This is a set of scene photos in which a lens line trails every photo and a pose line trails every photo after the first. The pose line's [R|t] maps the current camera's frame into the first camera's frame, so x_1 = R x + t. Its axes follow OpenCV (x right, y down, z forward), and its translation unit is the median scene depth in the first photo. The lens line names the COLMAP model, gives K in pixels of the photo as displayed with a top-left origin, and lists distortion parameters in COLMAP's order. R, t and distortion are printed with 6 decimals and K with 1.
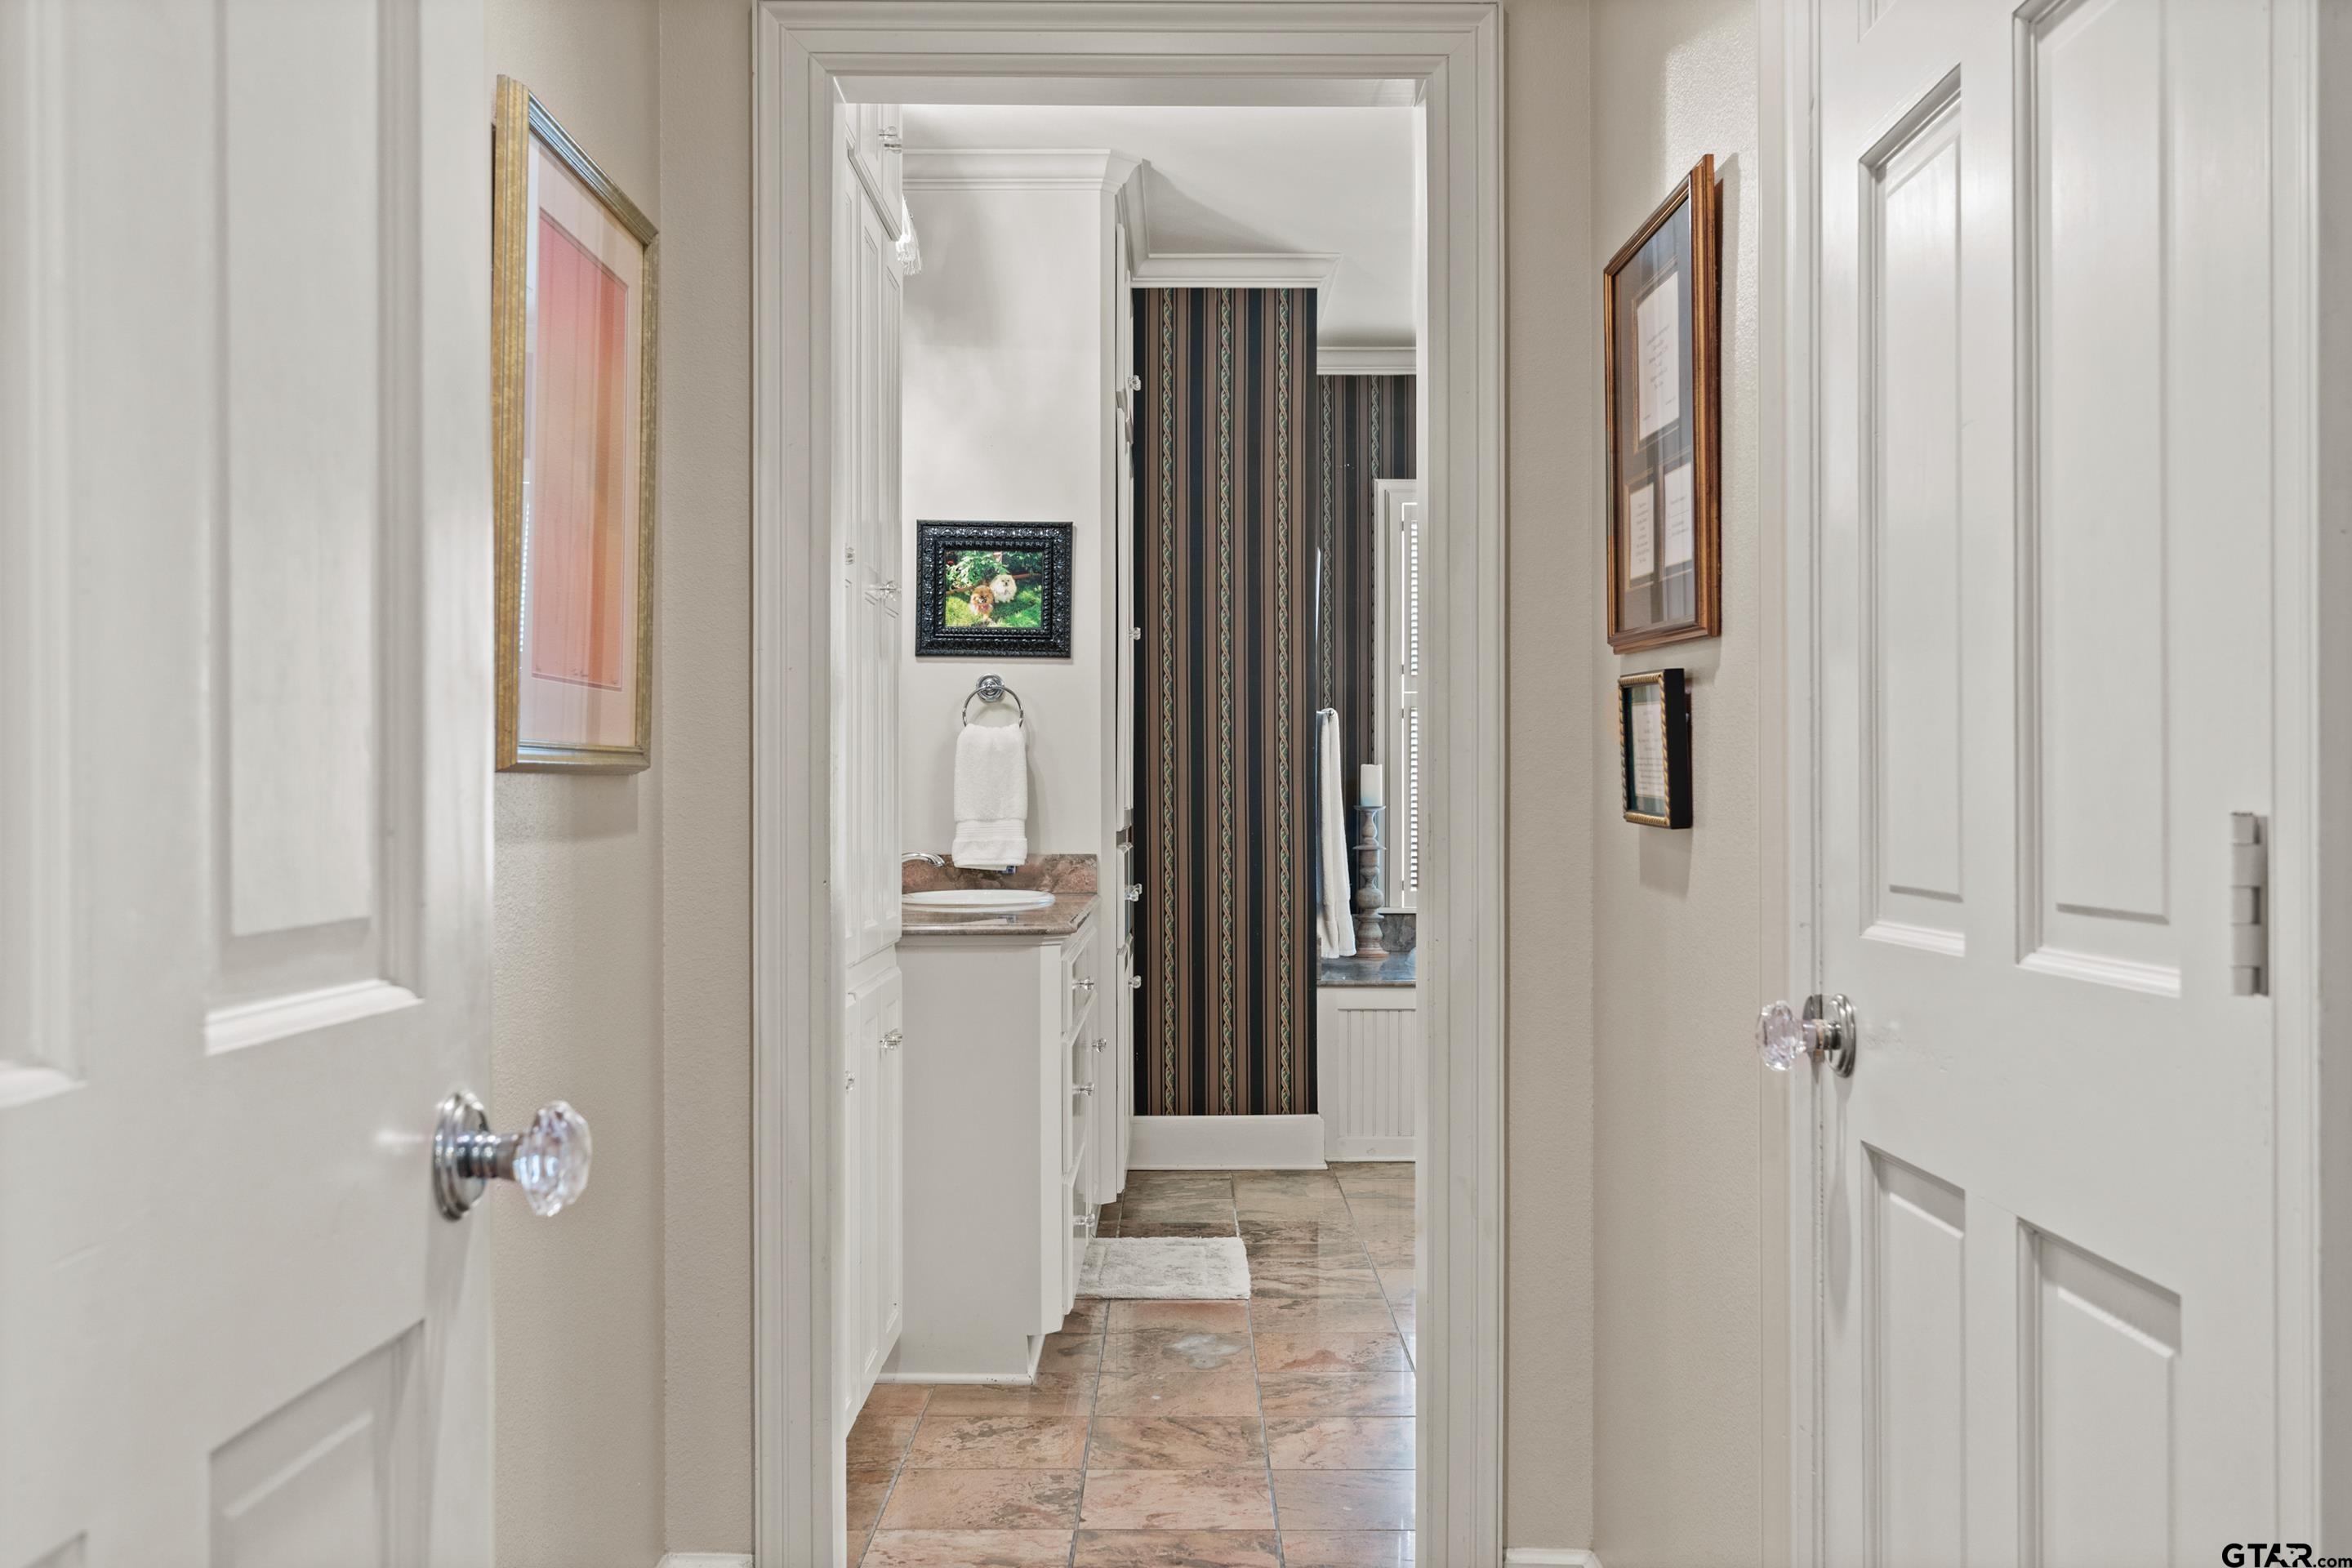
lens RADIAL K [[2134.5, 0, 1175.6], [0, 2134.5, 783.2], [0, 0, 1]] dist [0.012525, 0.002054]
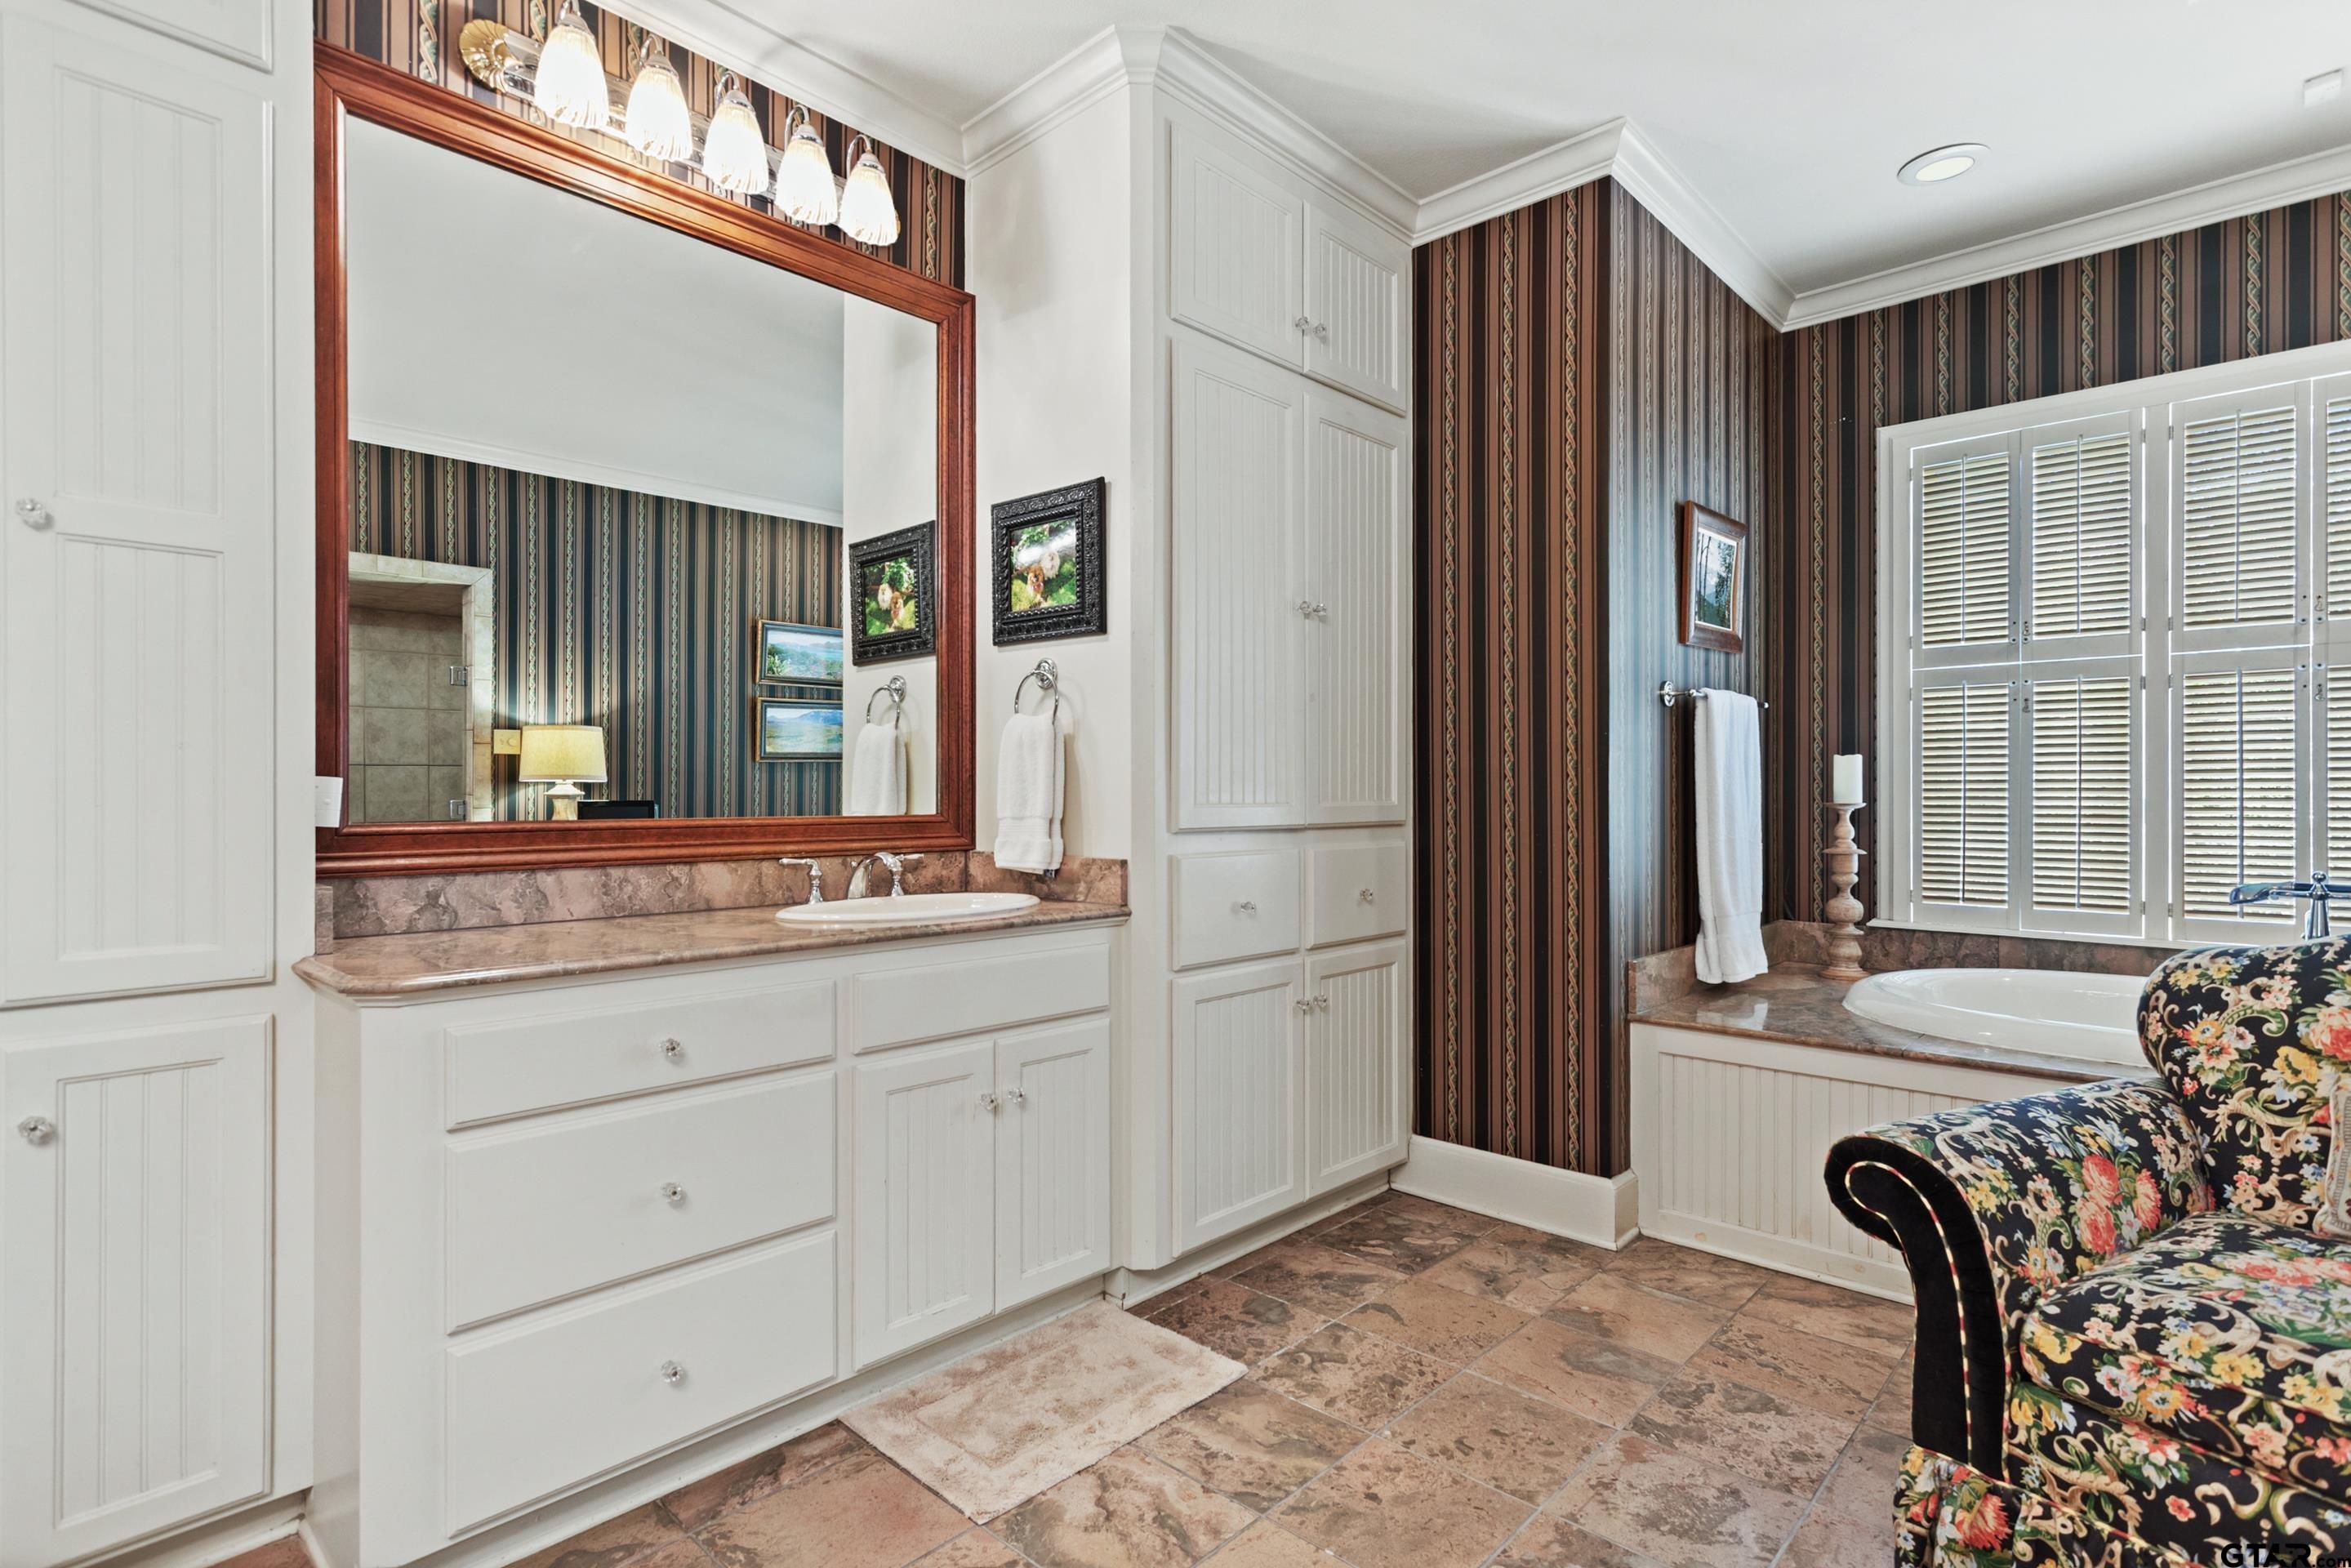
lens RADIAL K [[1151.3, 0, 1200.3], [0, 1151.3, 787.2], [0, 0, 1]] dist [0.001387, 0.000224]
pose [[0.744988, -0.003607, -0.667068, 0.292905], [0.004864, 0.999988, 0.000024, 0.004432], [0.667060, -0.003262, 0.744997, 0.675451]]
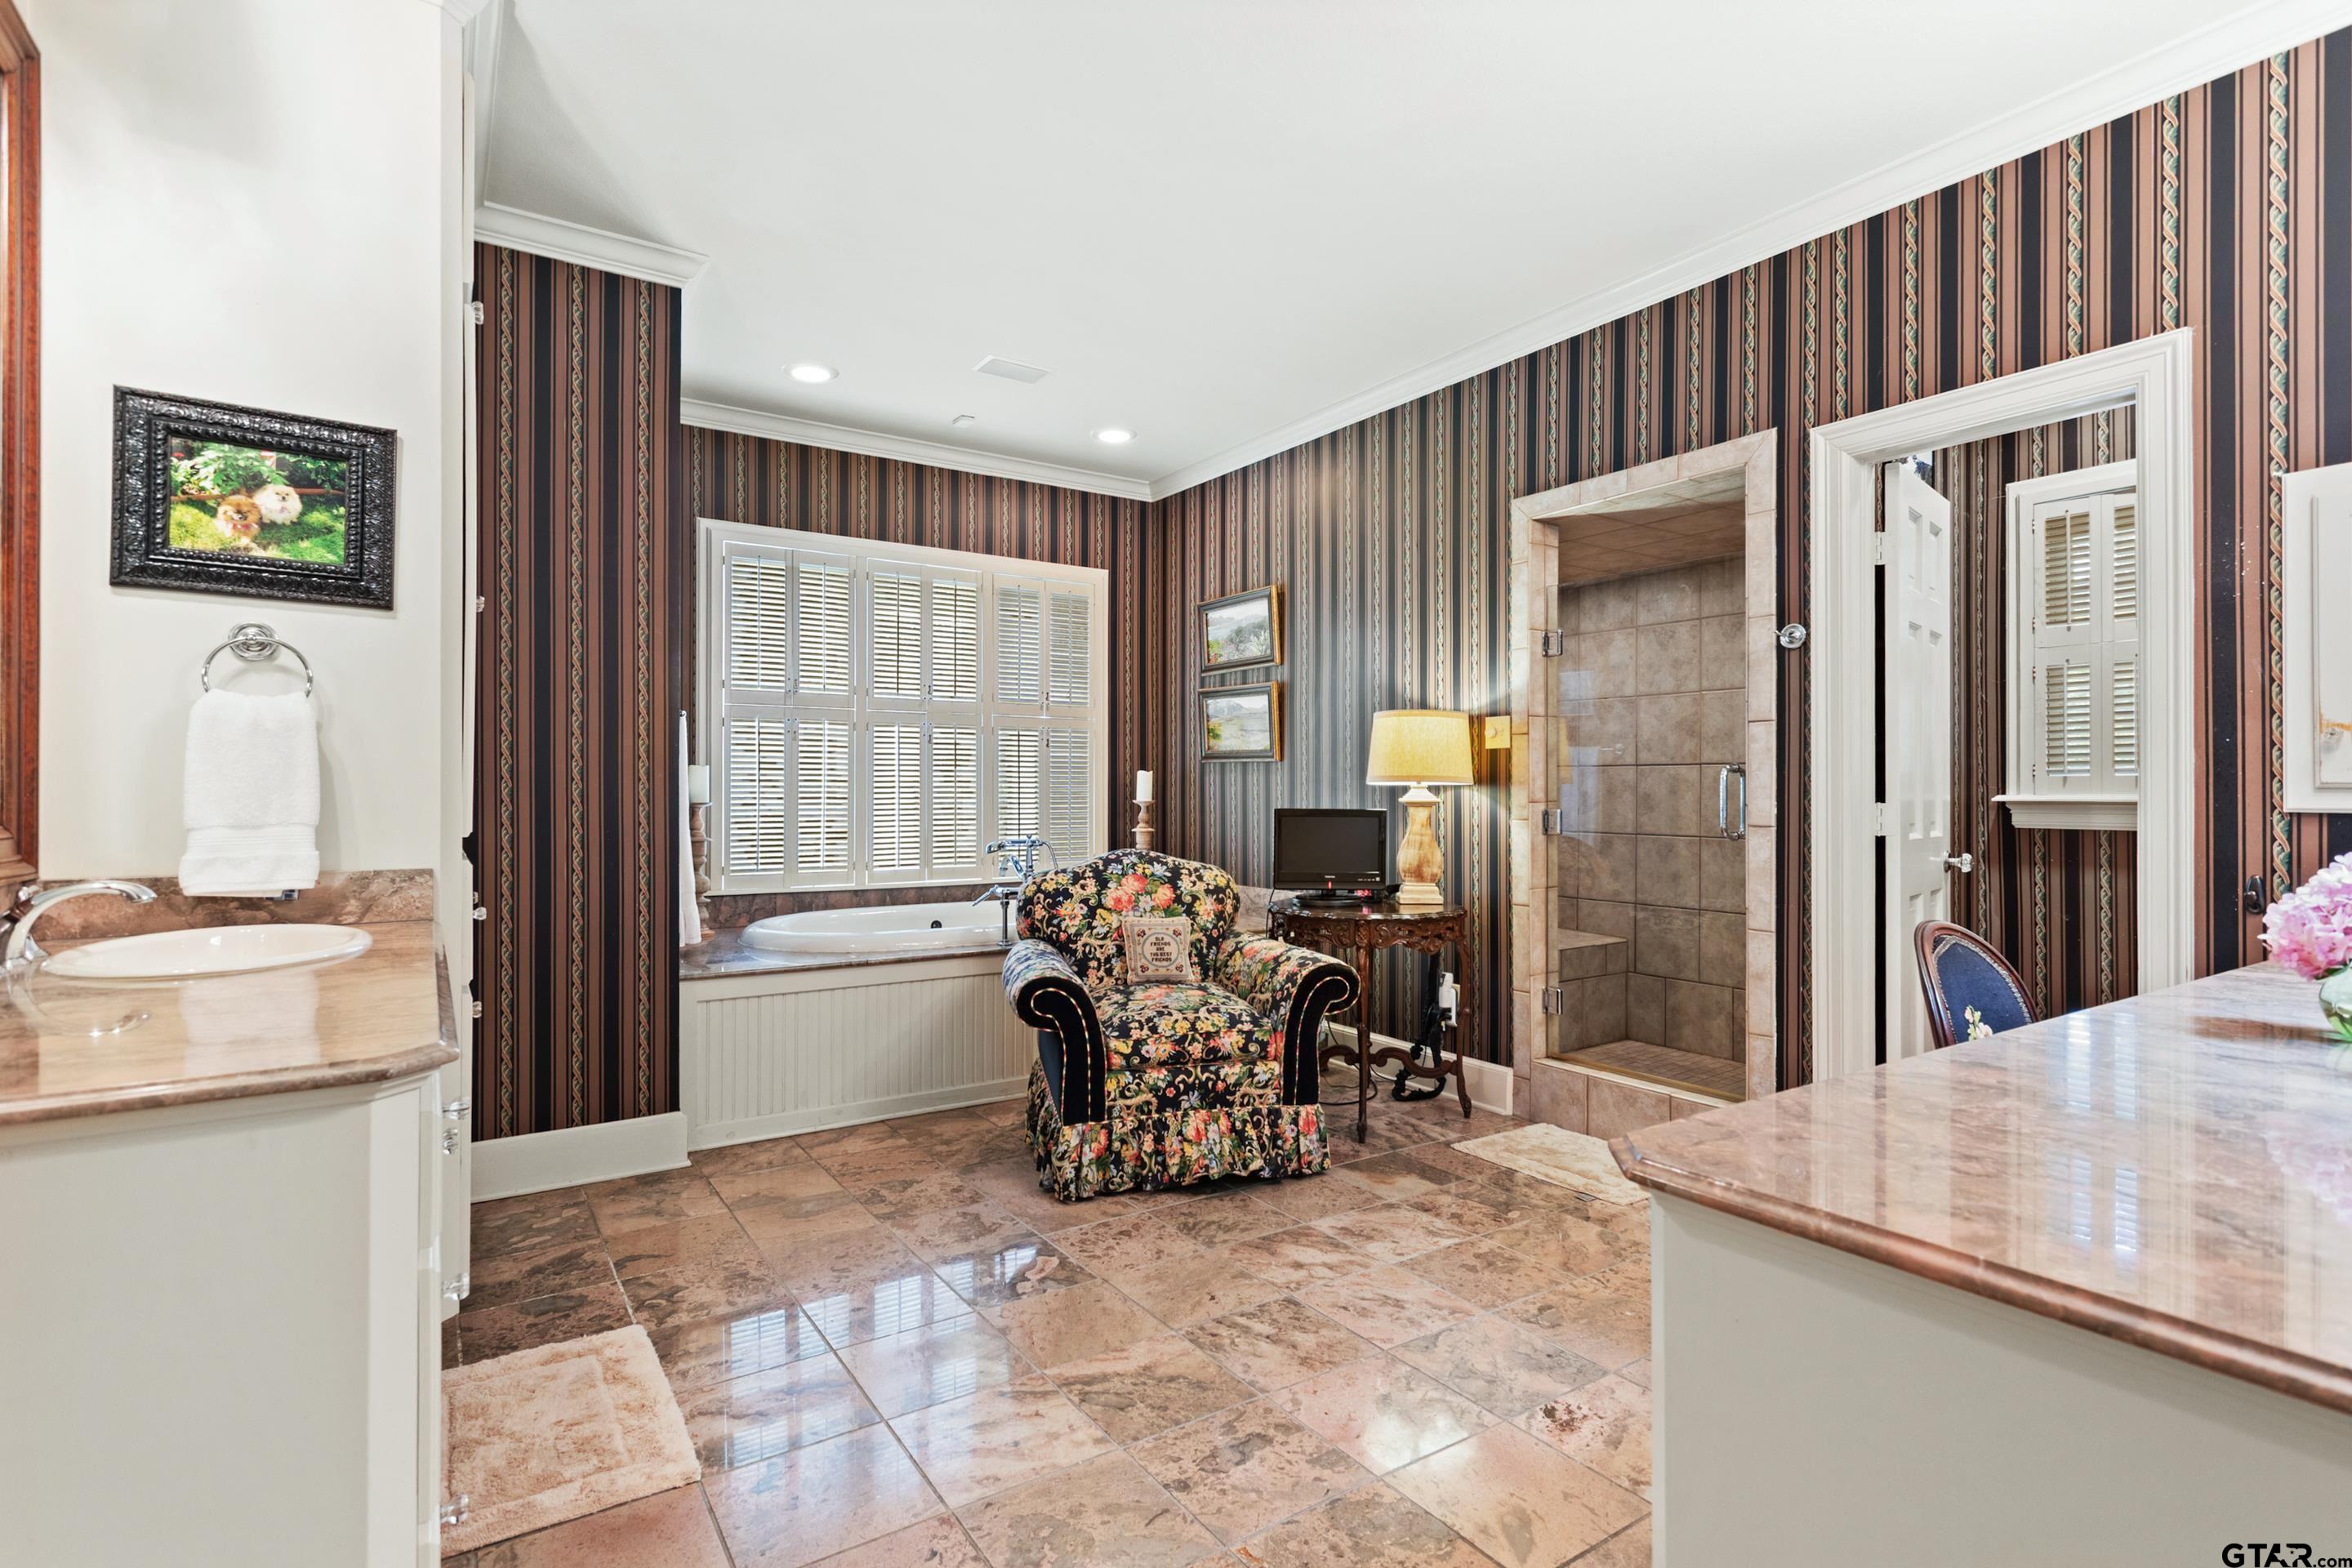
lens RADIAL K [[1123.9, 0, 1189.4], [0, 1123.9, 785.0], [0, 0, 1]] dist [0.003474, 0.001902]
pose [[0.826202, 0.004426, 0.563356, -0.040585], [-0.003203, 0.999990, -0.003158, 0.003628], [-0.563364, 0.000805, 0.826208, 0.512431]]
